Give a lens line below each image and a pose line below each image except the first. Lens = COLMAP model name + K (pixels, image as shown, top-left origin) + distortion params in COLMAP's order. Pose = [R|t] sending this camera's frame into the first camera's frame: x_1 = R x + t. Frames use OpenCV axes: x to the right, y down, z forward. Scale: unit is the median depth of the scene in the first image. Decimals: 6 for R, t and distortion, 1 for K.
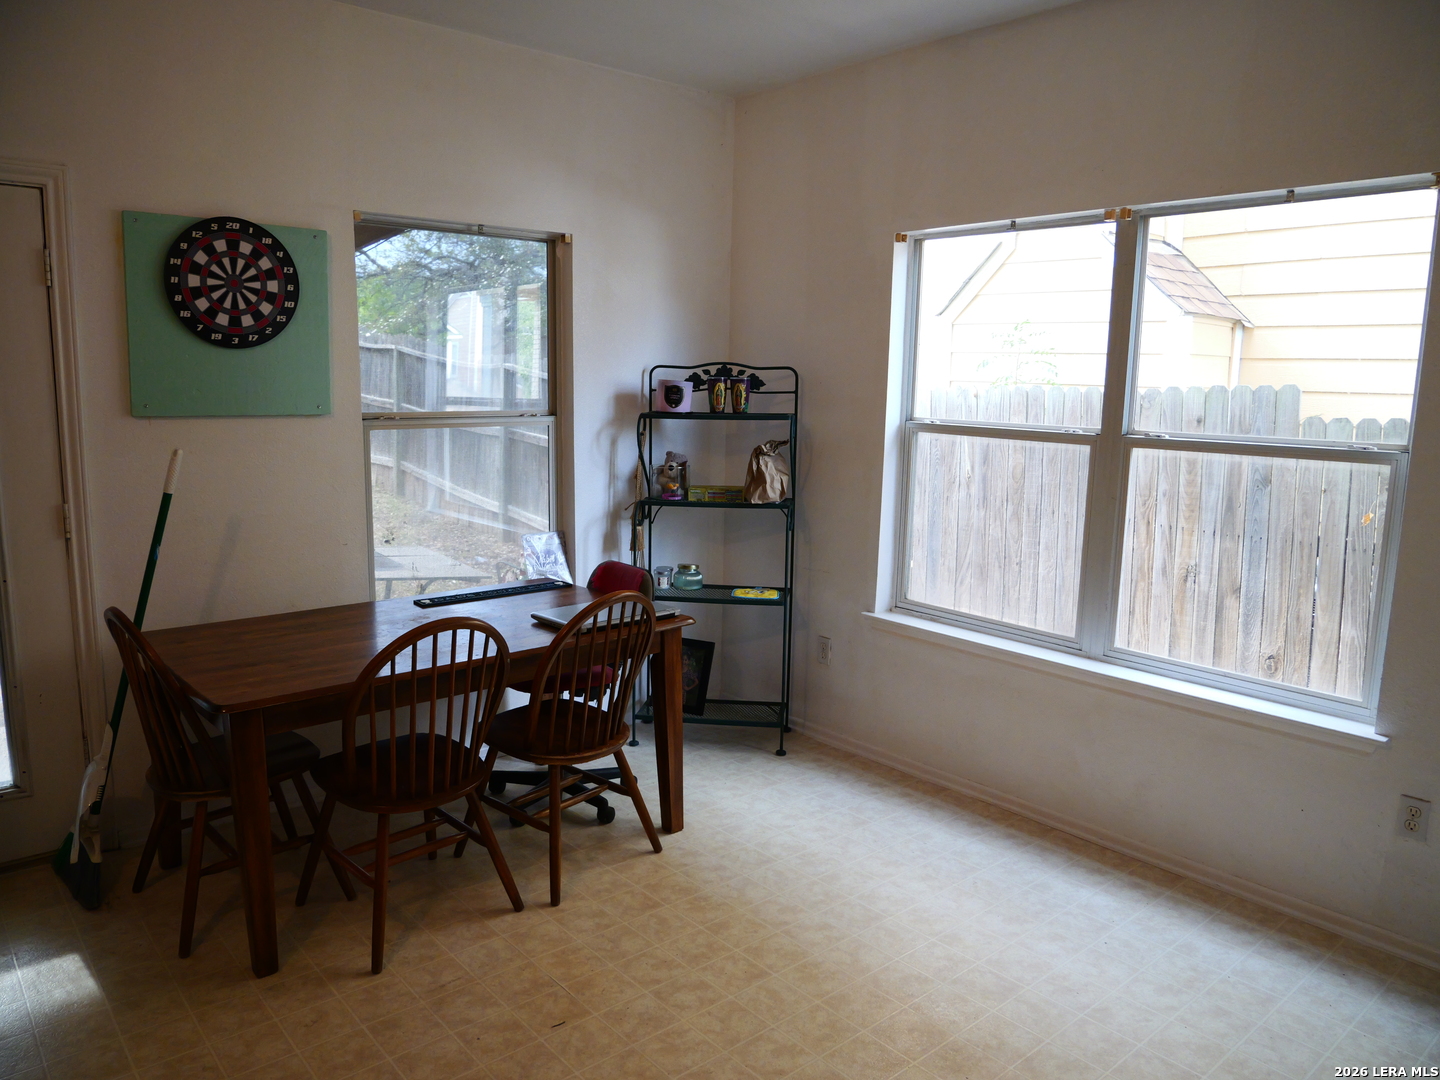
lens RADIAL K [[1037.2, 0, 710.7], [0, 1037.2, 545.4], [0, 0, 1]] dist [-0.037537, -0.003478]
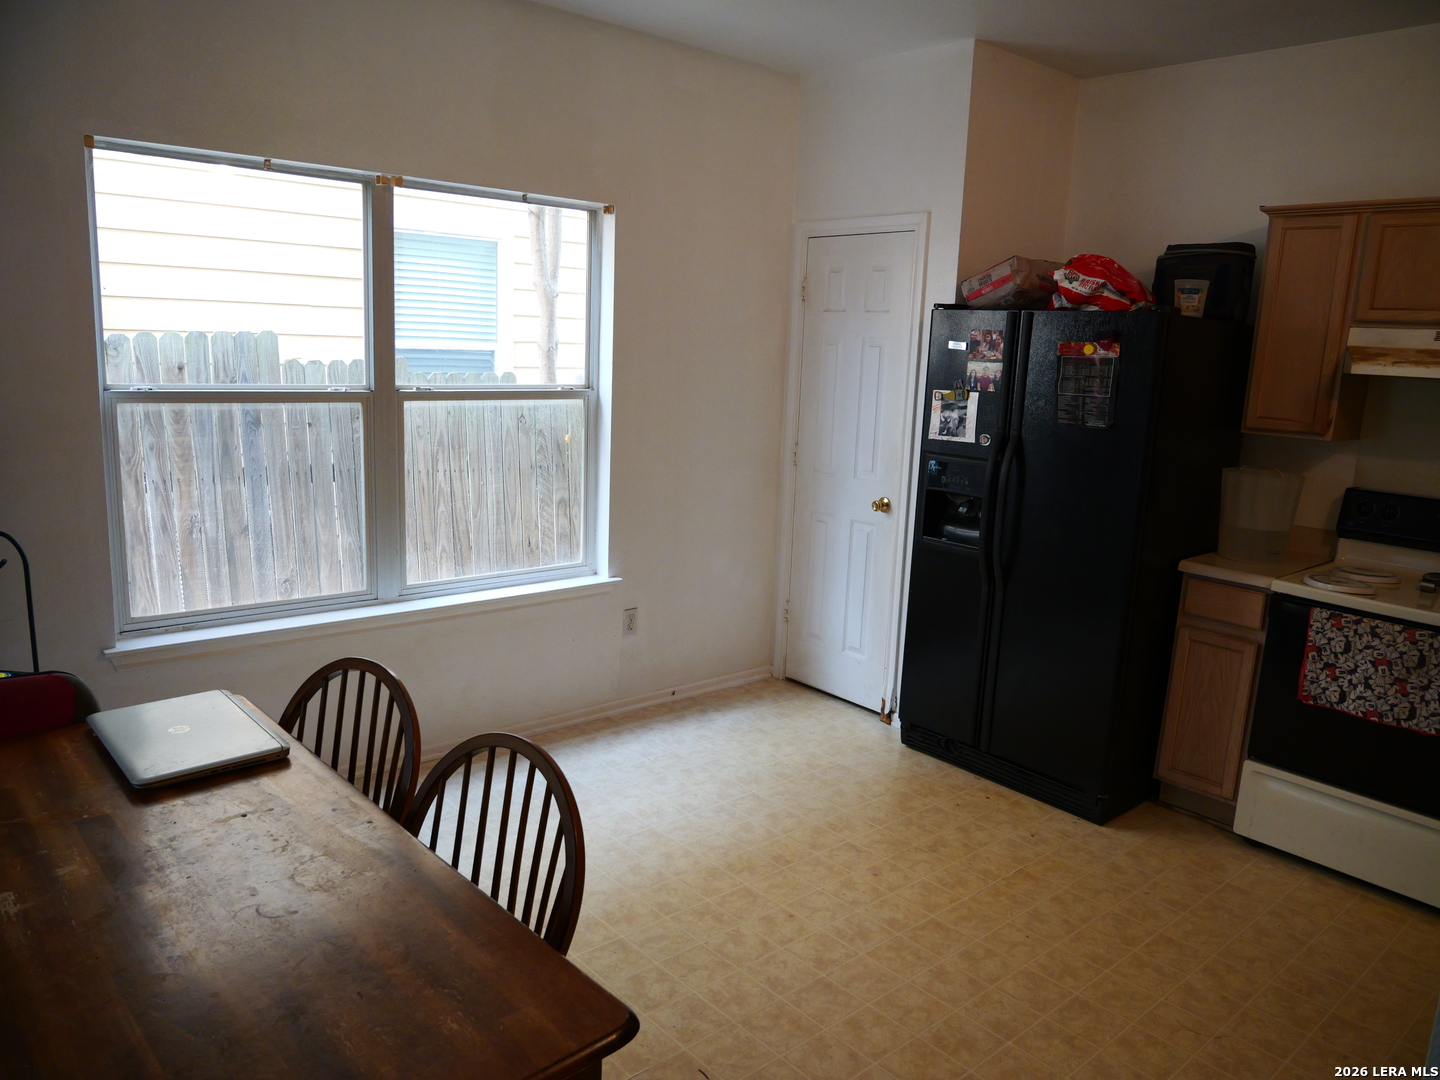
lens RADIAL K [[1037.2, 0, 711.4], [0, 1037.2, 534.7], [0, 0, 1]] dist [-0.037537, -0.003478]
pose [[0.000245, -0.203369, 0.979102, -0.538625], [0.121839, 0.971814, 0.201824, -0.108903], [-0.992550, 0.119243, 0.025016, 0.526728]]
